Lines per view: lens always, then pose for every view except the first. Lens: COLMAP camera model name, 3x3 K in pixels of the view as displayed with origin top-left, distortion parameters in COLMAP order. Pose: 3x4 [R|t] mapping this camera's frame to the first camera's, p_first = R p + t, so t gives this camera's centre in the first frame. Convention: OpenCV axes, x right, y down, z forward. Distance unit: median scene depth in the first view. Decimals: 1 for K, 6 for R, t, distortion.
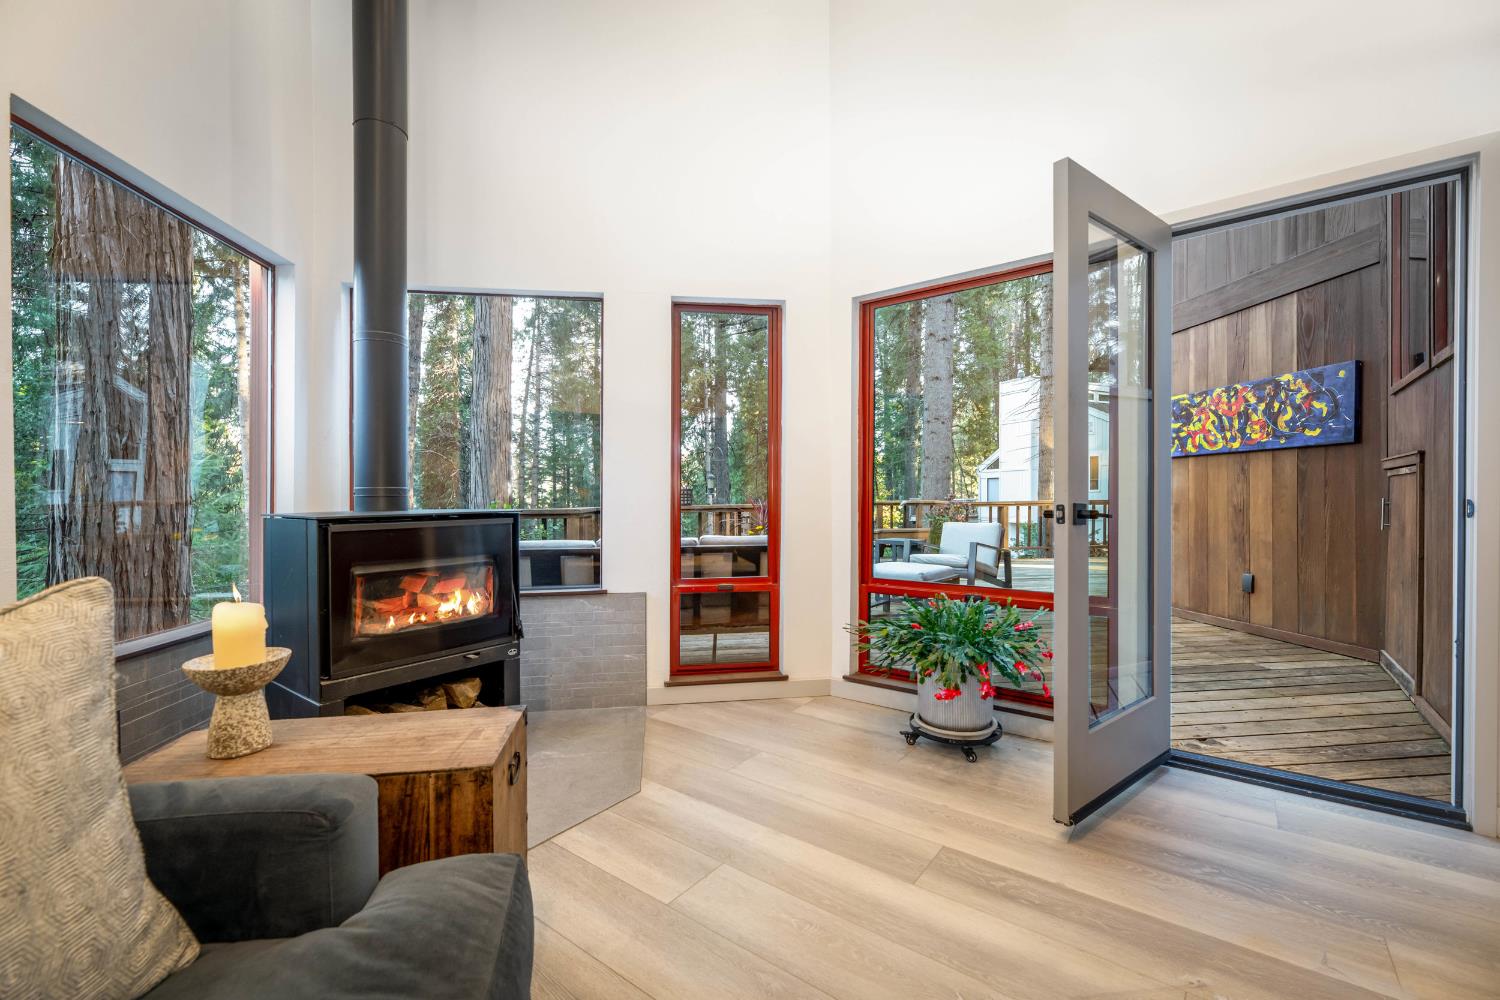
lens RADIAL K [[638.6, 0, 750.0], [0, 638.6, 500.0], [0, 0, 1]] dist [-0.001746, -0.000197]
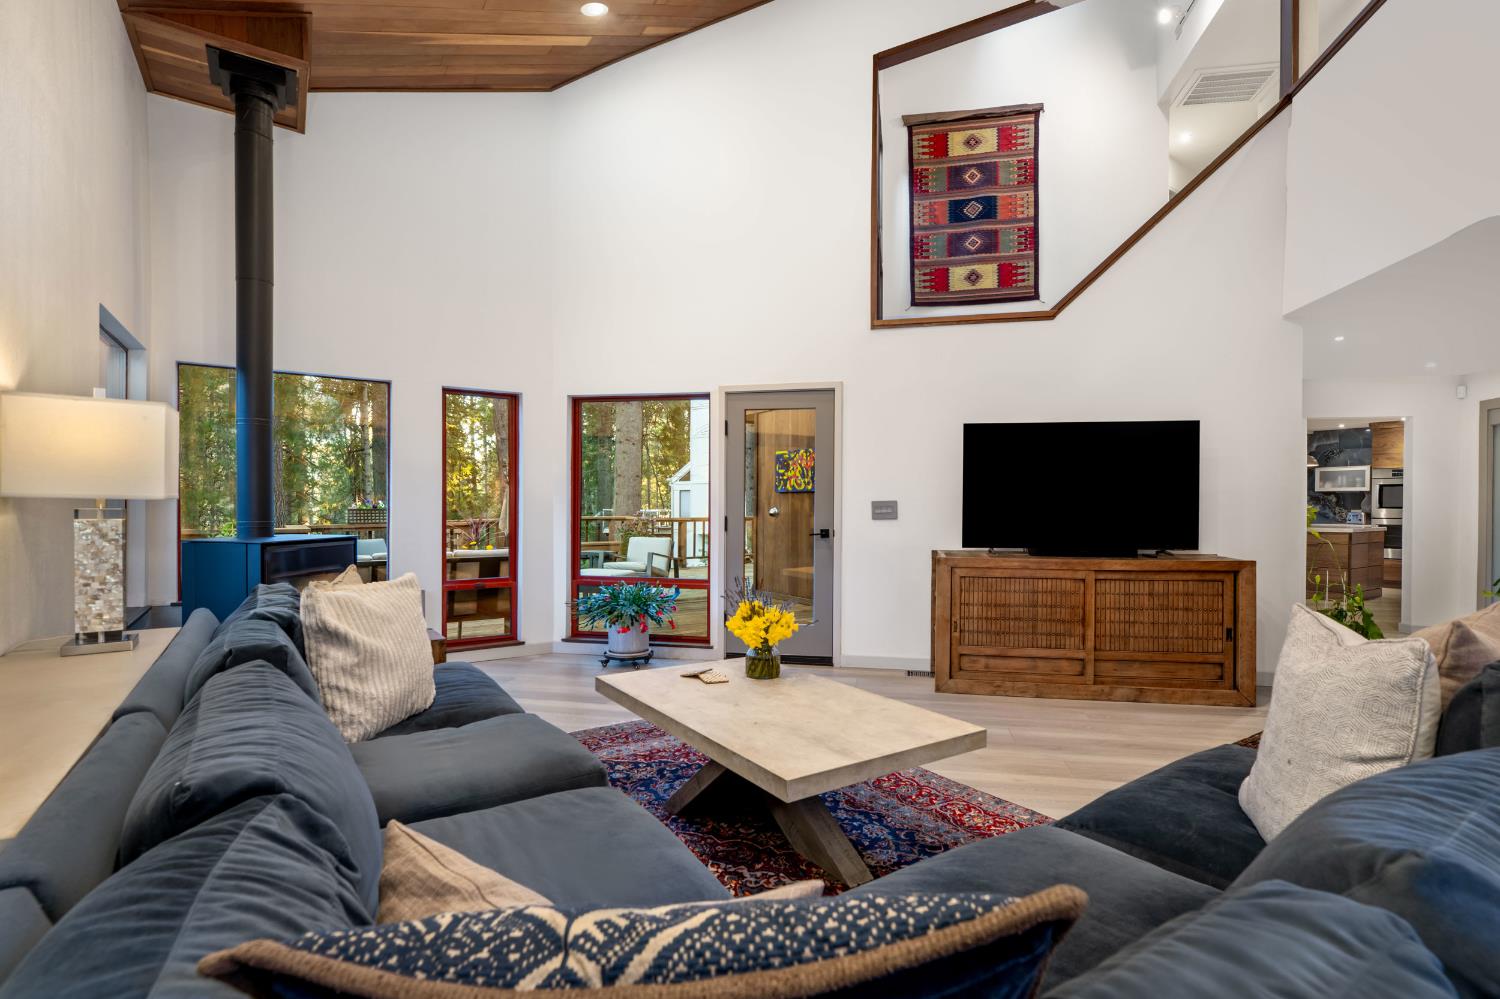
lens RADIAL K [[725.0, 0, 746.4], [0, 725.0, 530.7], [0, 0, 1]] dist [-0.003613, -0.000328]
pose [[0.904485, -0.005466, 0.426470, -0.190567], [-0.007550, 0.999556, 0.028823, -0.040762], [-0.426438, -0.029289, 0.904043, -0.750882]]
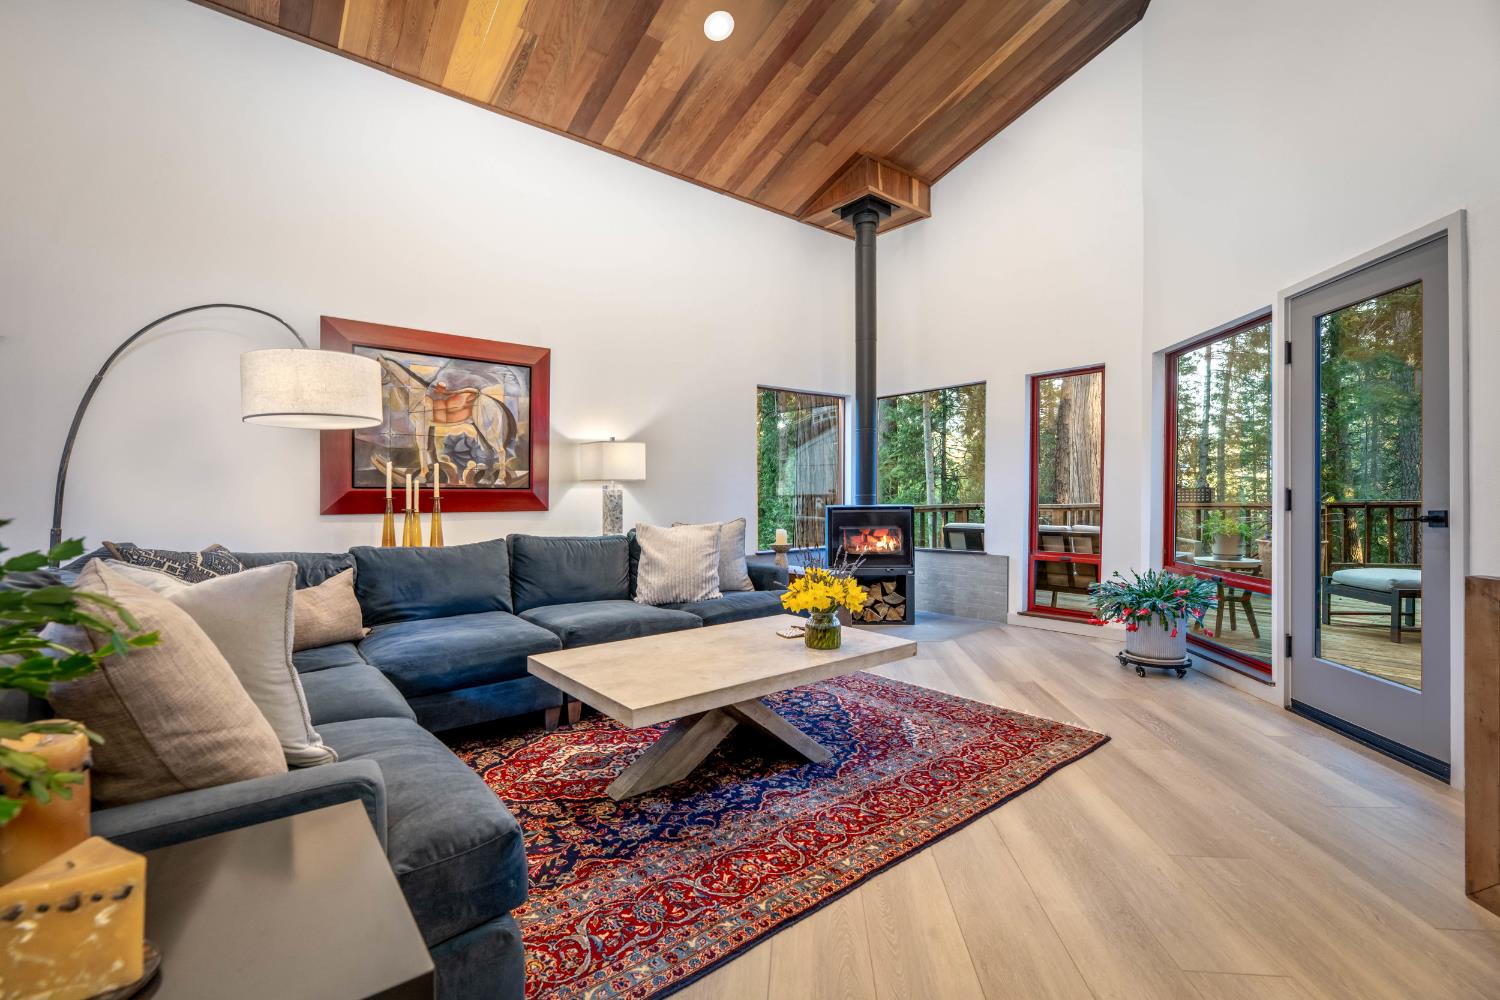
lens RADIAL K [[638.6, 0, 750.0], [0, 638.6, 500.0], [0, 0, 1]] dist [-0.001746, -0.000197]
pose [[0.546396, 0.001022, -0.837526, 0.809295], [0.004273, 0.999983, 0.004008, -0.011239], [0.837516, -0.005769, 0.546382, -0.443765]]
